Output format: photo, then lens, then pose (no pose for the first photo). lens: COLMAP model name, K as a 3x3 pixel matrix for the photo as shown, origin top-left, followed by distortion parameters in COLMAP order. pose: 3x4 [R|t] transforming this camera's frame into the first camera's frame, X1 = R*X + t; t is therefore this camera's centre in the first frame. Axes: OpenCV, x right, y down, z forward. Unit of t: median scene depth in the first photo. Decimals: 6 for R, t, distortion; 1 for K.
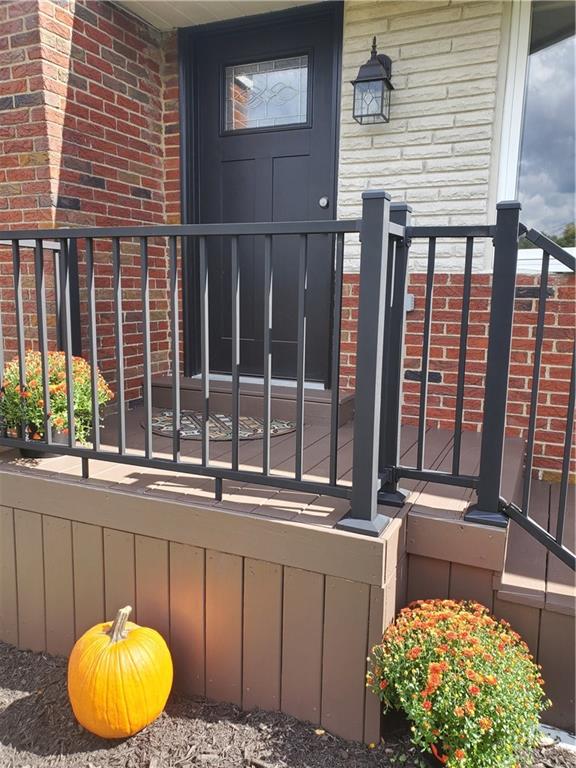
lens RADIAL K [[595.8, 0, 287.3], [0, 595.8, 383.8], [0, 0, 1]] dist [-0.011070, 0.015499]
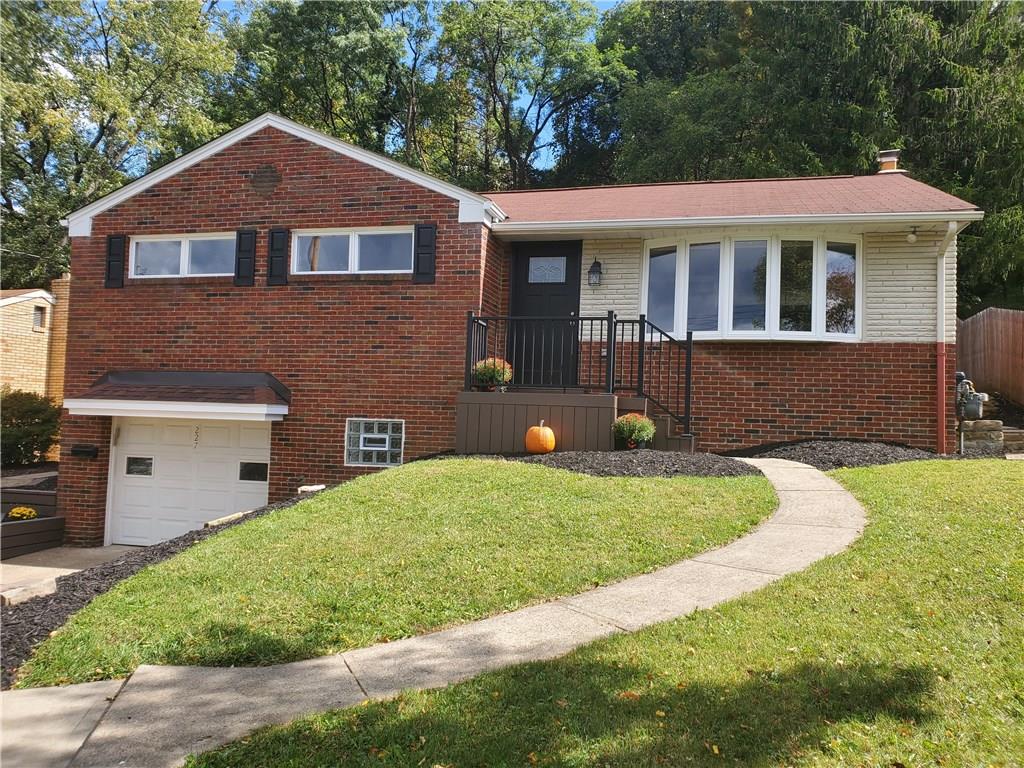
lens RADIAL K [[794.3, 0, 513.4], [0, 794.3, 384.7], [0, 0, 1]] dist [-0.011070, 0.015499]
pose [[0.987074, 0.033145, 0.156800, -0.793594], [0.001391, 0.976571, -0.215190, 0.791664], [-0.160259, 0.212627, 0.963902, -2.376131]]
